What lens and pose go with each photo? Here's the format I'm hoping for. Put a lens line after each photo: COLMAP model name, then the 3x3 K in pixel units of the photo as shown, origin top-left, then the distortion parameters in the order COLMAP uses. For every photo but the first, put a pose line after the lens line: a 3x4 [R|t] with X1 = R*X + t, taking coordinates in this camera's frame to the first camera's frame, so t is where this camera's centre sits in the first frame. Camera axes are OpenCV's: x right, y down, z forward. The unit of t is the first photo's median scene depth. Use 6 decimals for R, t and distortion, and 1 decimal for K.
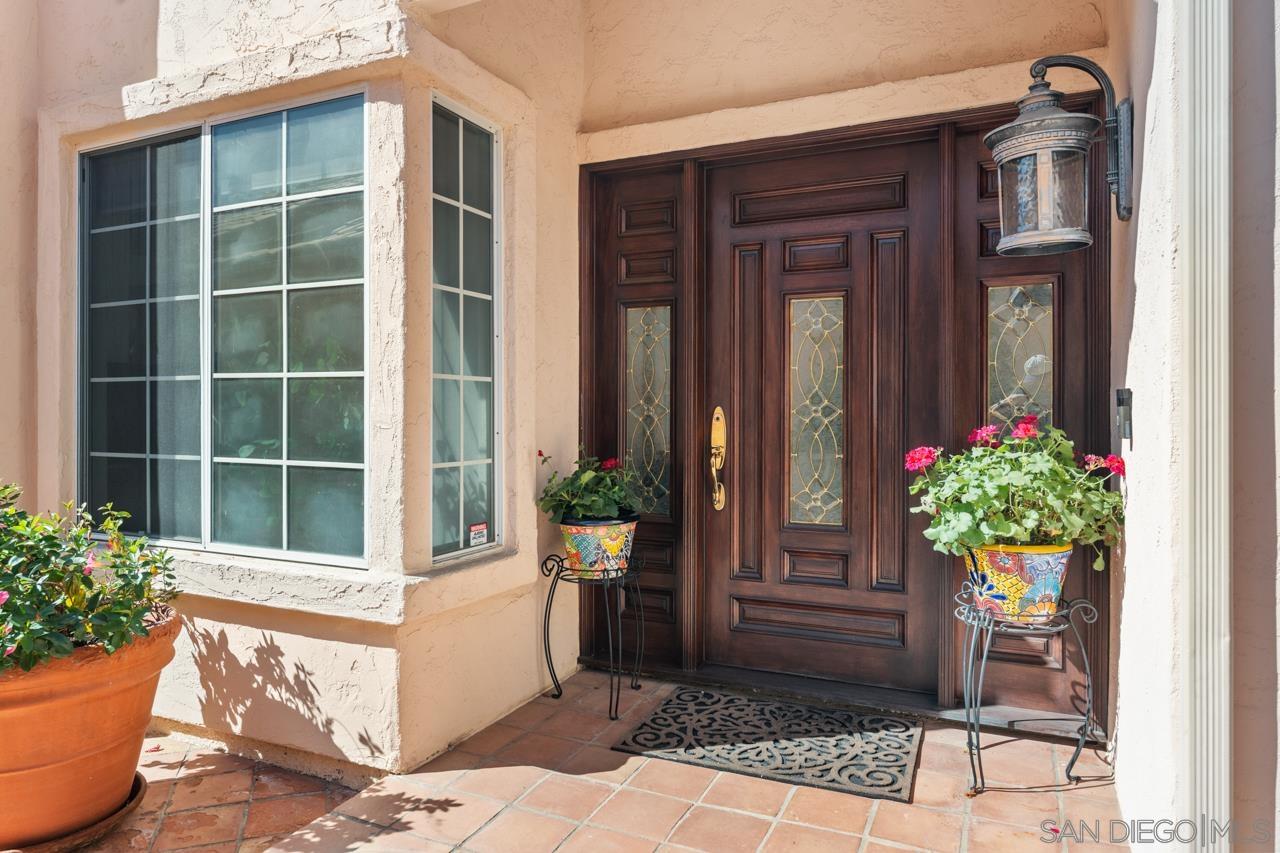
lens RADIAL K [[816.3, 0, 637.1], [0, 816.3, 417.7], [0, 0, 1]] dist [0.006966, -0.001176]
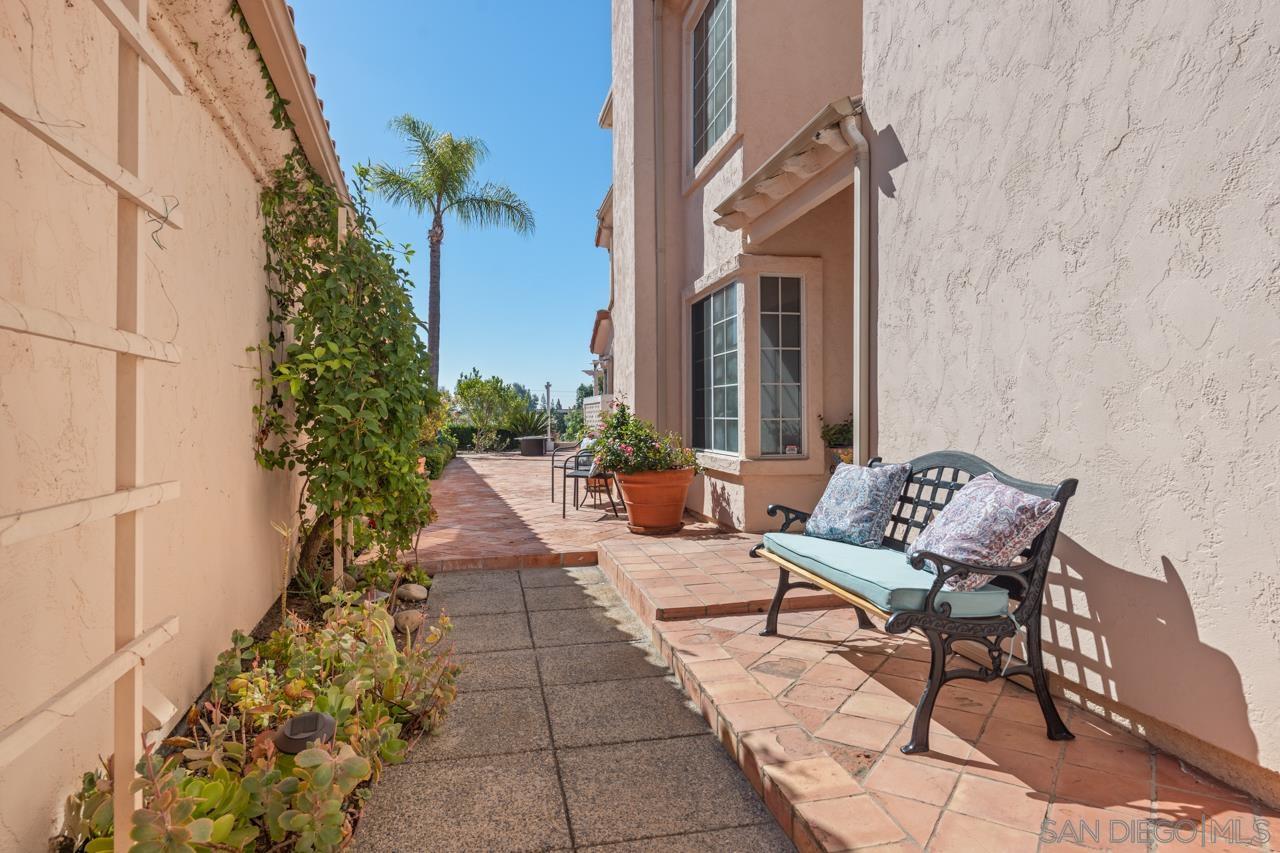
lens RADIAL K [[765.5, 0, 639.5], [0, 765.5, 425.0], [0, 0, 1]] dist [0.001101, 0.000028]
pose [[0.589718, 0.005334, -0.807592, 1.485156], [0.001897, 0.999966, 0.007989, 0.059033], [0.807607, -0.006244, 0.589688, -0.737971]]
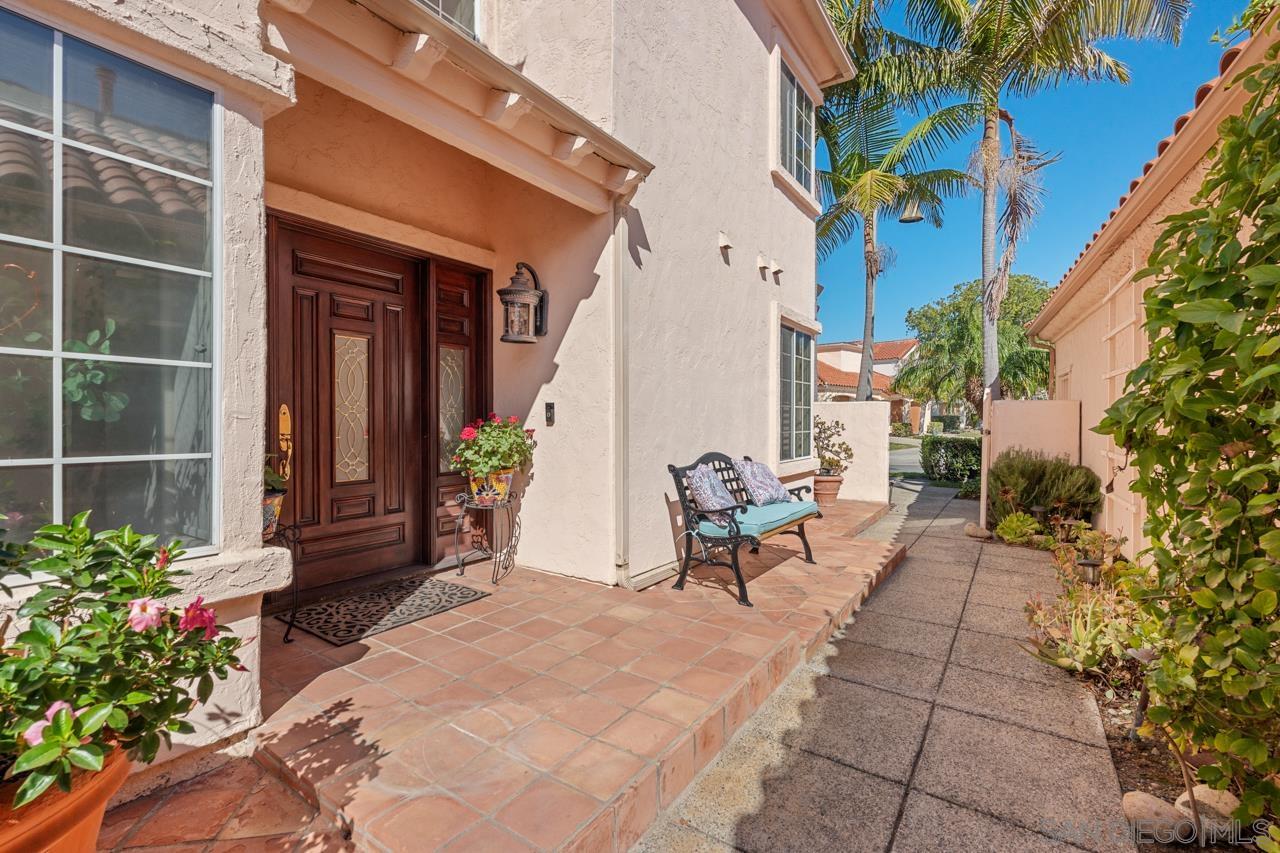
lens RADIAL K [[566.0, 0, 635.3], [0, 566.0, 428.5], [0, 0, 1]] dist [-0.005683, -0.000007]
pose [[0.161189, -0.016490, 0.986786, -0.894322], [-0.002853, 0.999848, 0.017175, 0.011107], [-0.986919, -0.005584, 0.161117, 0.336075]]
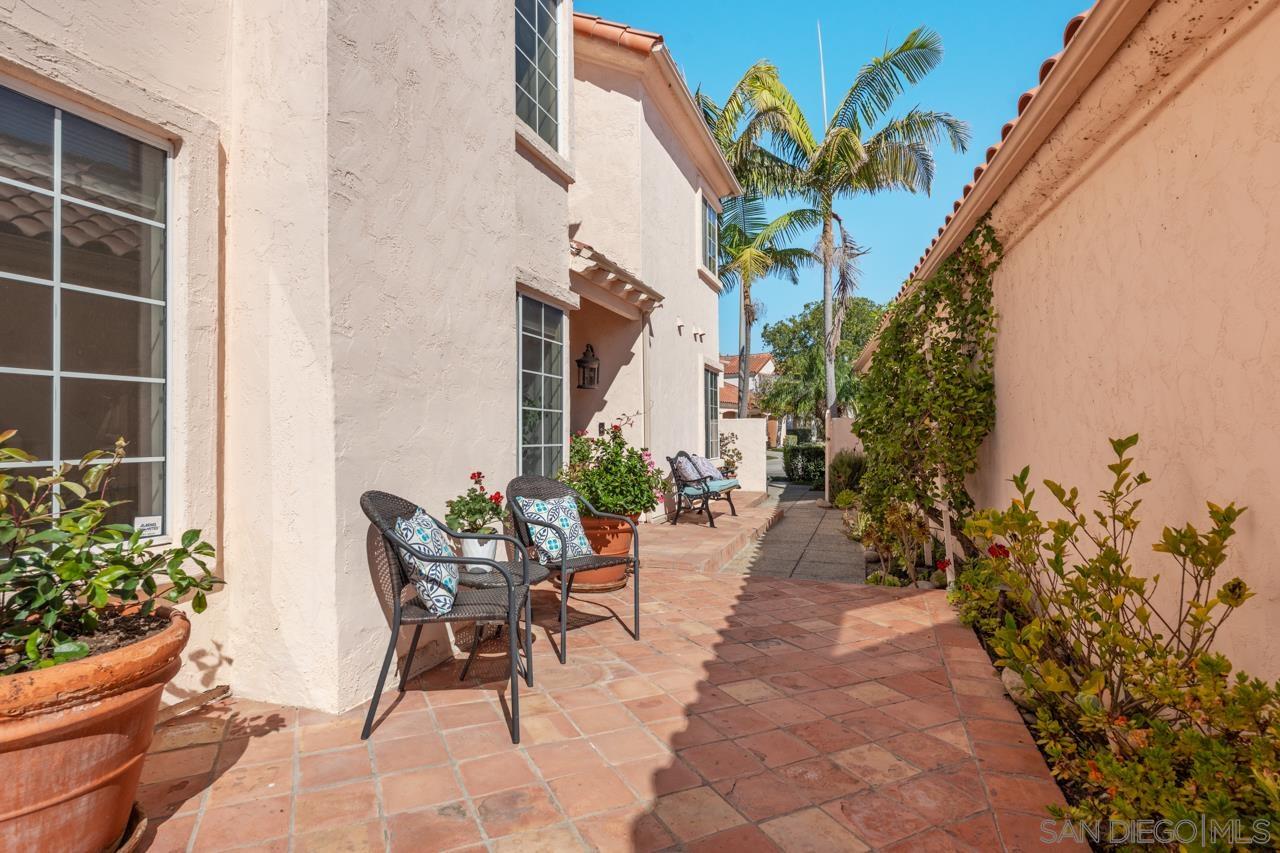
lens RADIAL K [[664.0, 0, 636.8], [0, 664.0, 421.4], [0, 0, 1]] dist [-0.004180, -0.000390]
pose [[-0.102130, 0.018834, 0.994593, -2.484461], [0.004513, 0.999819, -0.018469, 0.021923], [-0.994761, 0.002603, -0.102196, 0.936883]]
